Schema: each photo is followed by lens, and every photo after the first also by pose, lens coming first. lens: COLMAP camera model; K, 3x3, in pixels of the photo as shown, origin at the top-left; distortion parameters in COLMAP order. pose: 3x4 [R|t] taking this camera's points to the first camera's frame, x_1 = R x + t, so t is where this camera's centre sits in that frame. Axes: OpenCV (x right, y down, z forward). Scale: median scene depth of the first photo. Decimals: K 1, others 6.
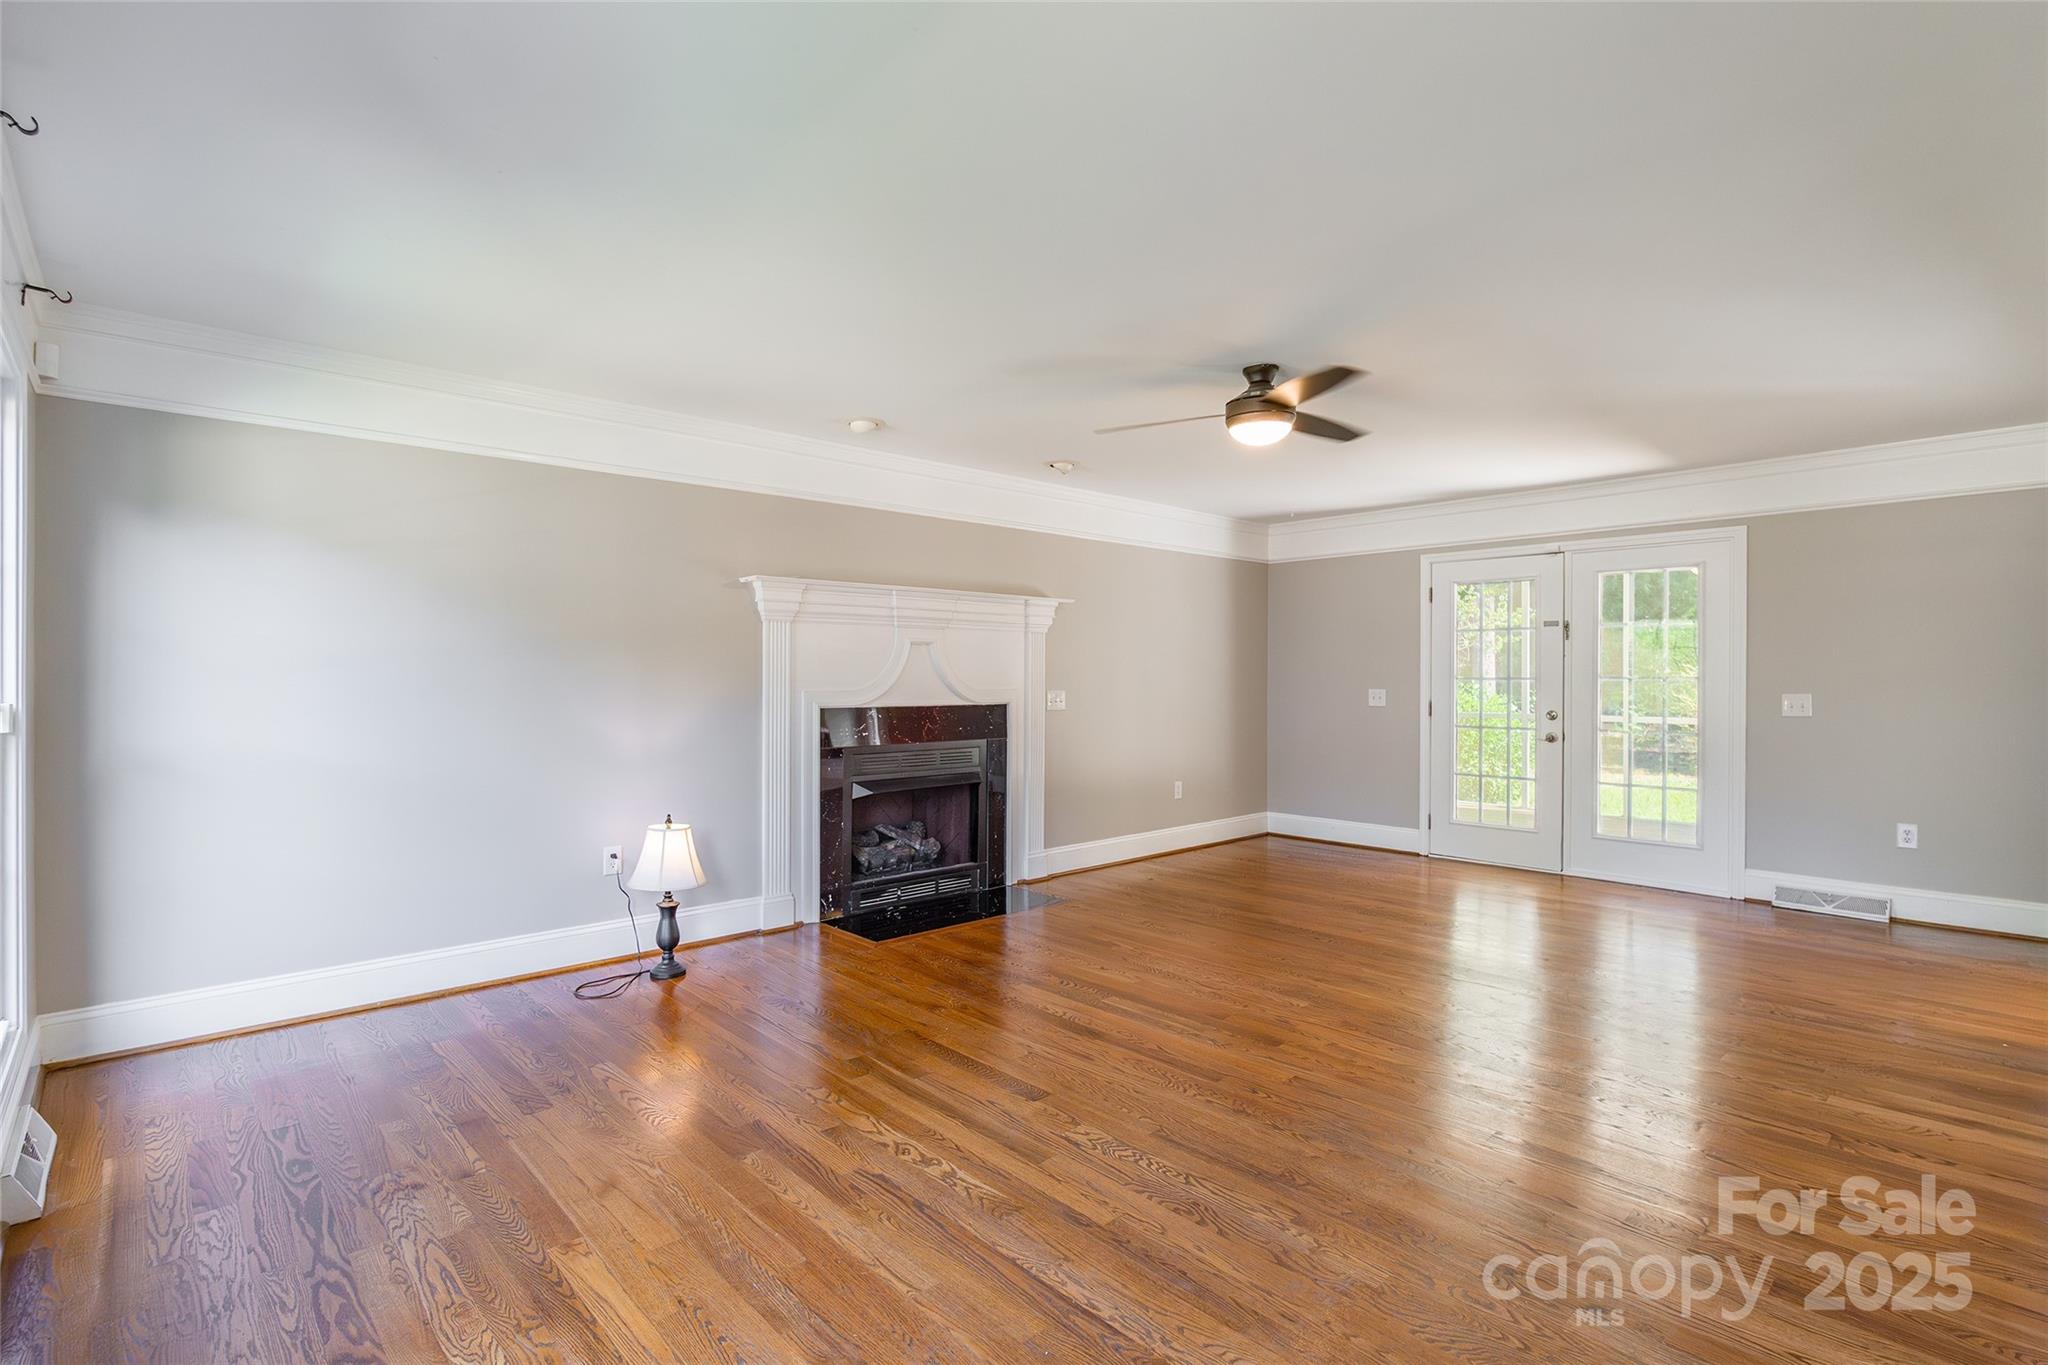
lens RADIAL K [[961.1, 0, 1002.1], [0, 961.1, 692.9], [0, 0, 1]] dist [-0.003140, 0.000082]
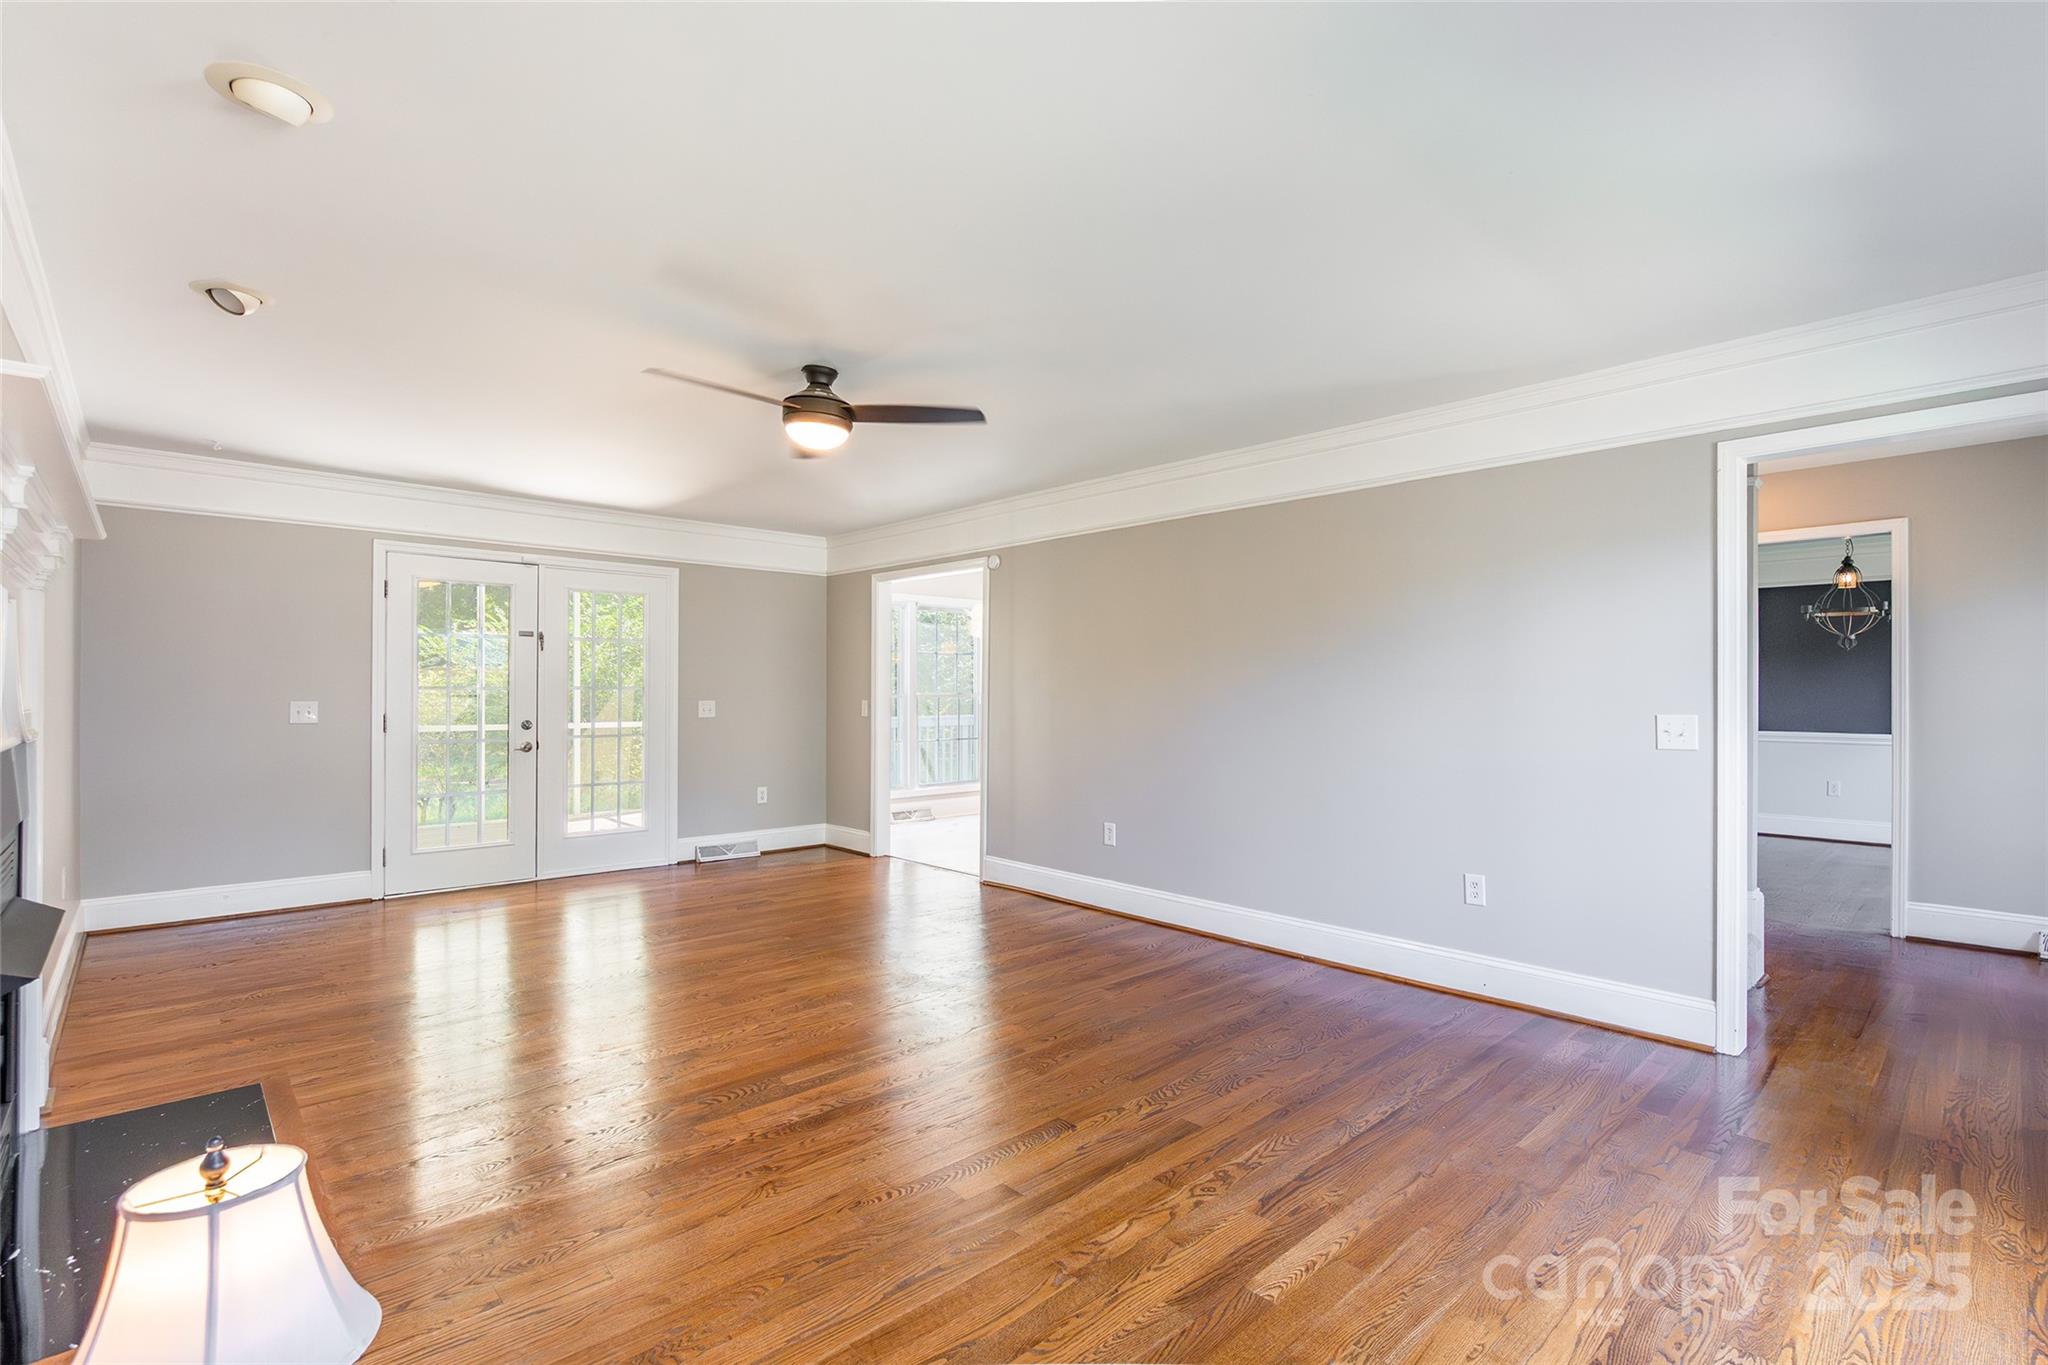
lens RADIAL K [[937.8, 0, 1034.8], [0, 937.8, 682.6], [0, 0, 1]] dist [-0.013375, 0.000811]
pose [[-0.017717, 0.010123, 0.999792, -0.541572], [0.012284, 0.999875, -0.009906, -0.005837], [-0.999768, 0.012106, -0.017839, 0.629711]]
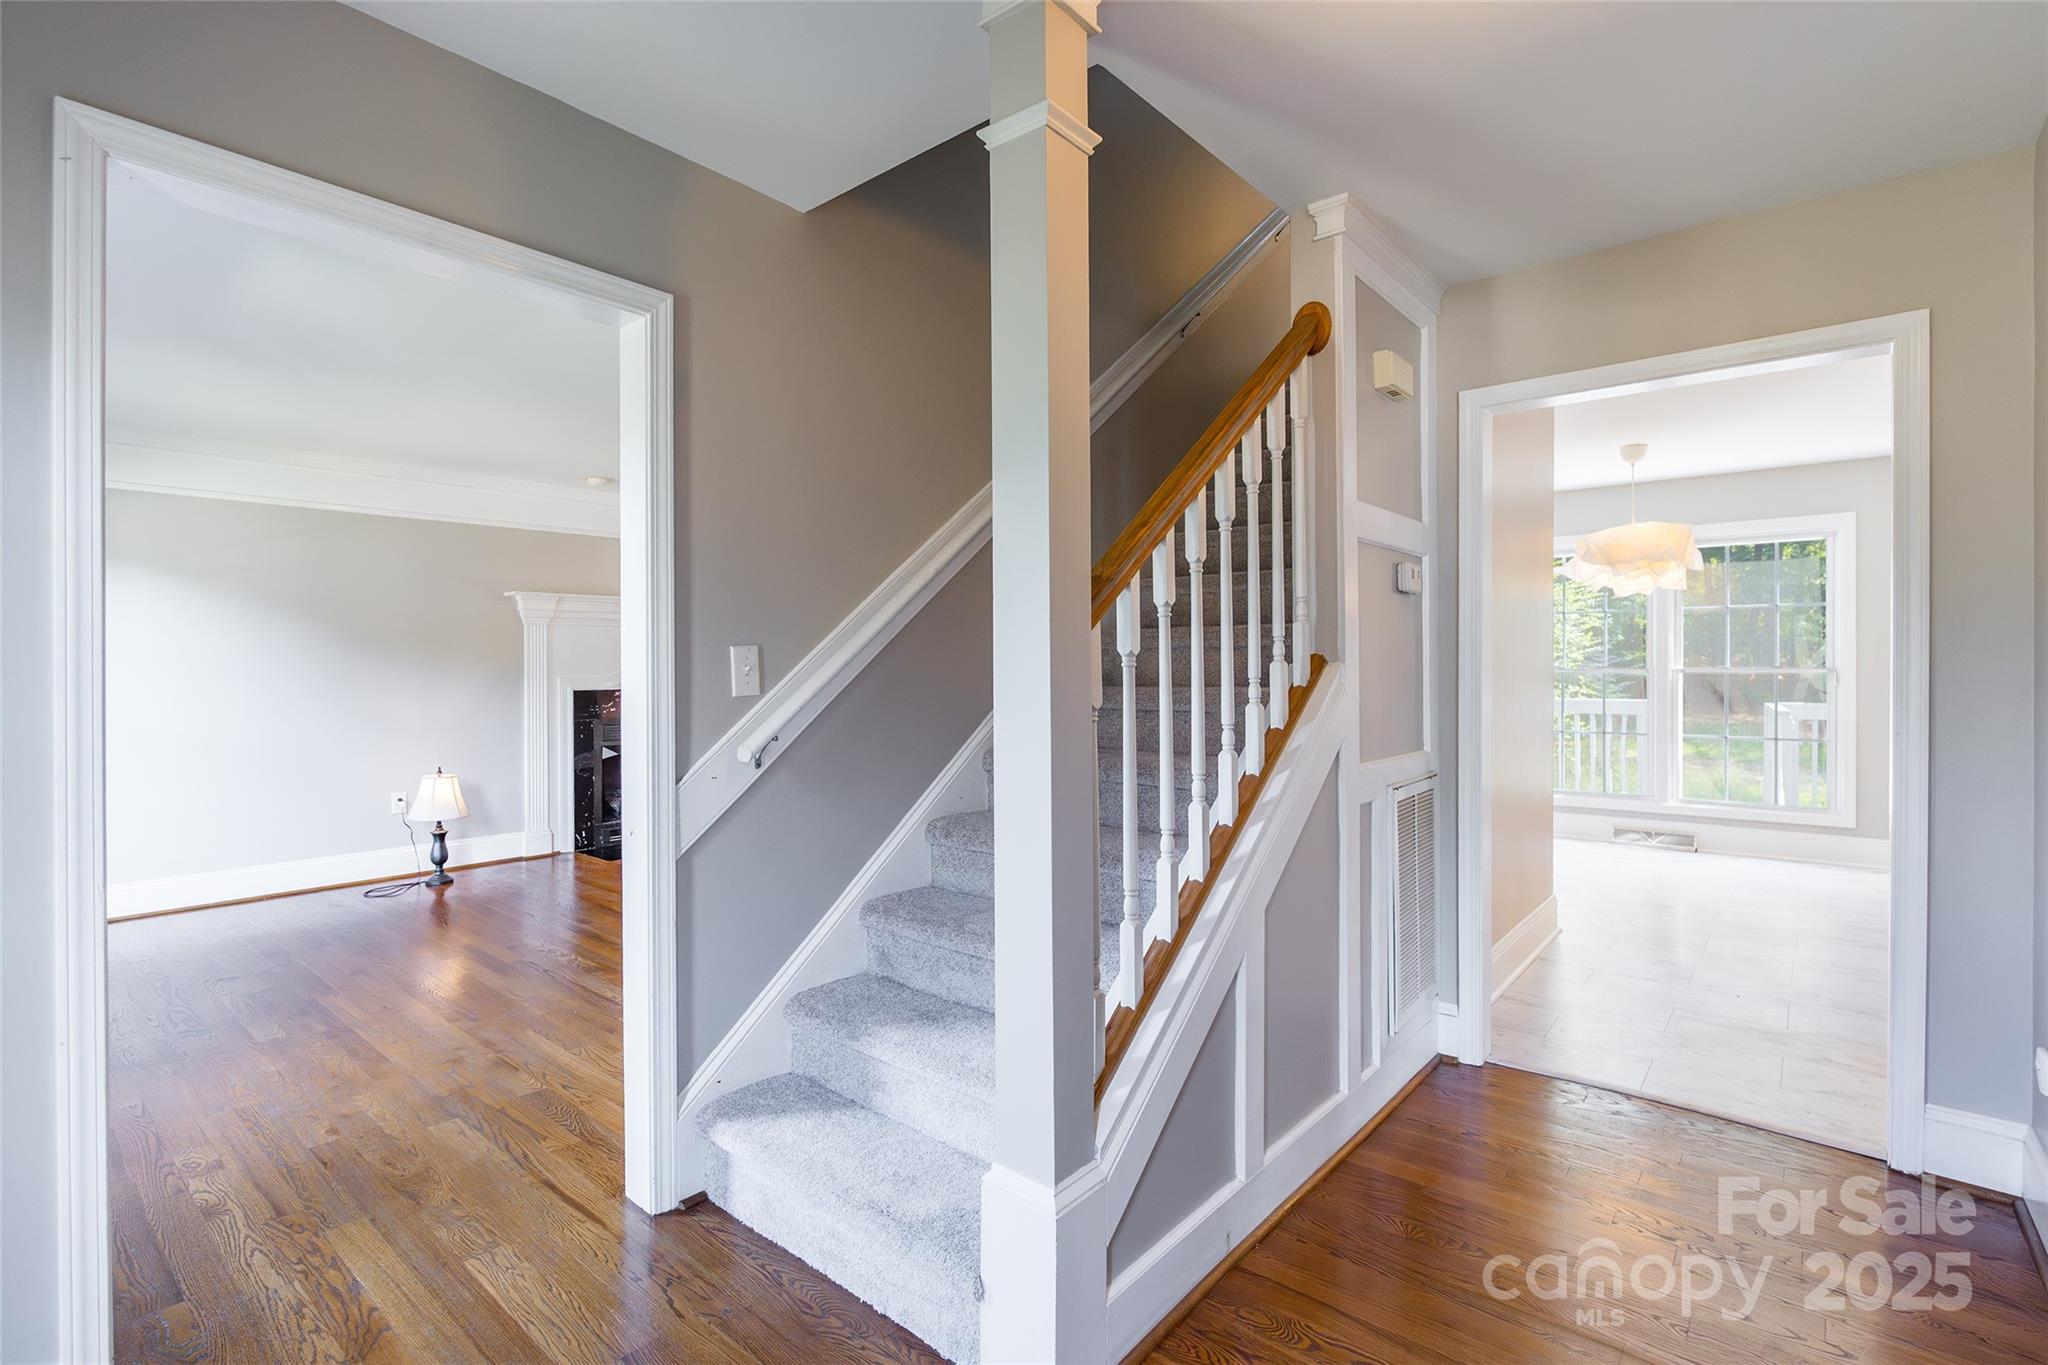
lens RADIAL K [[940.2, 0, 1033.1], [0, 940.2, 671.3], [0, 0, 1]] dist [-0.026259, -0.000566]
pose [[0.989378, -0.003675, 0.145318, 0.254464], [0.005349, 0.999924, -0.011136, 0.007681], [-0.145266, 0.011795, 0.989322, -0.373671]]
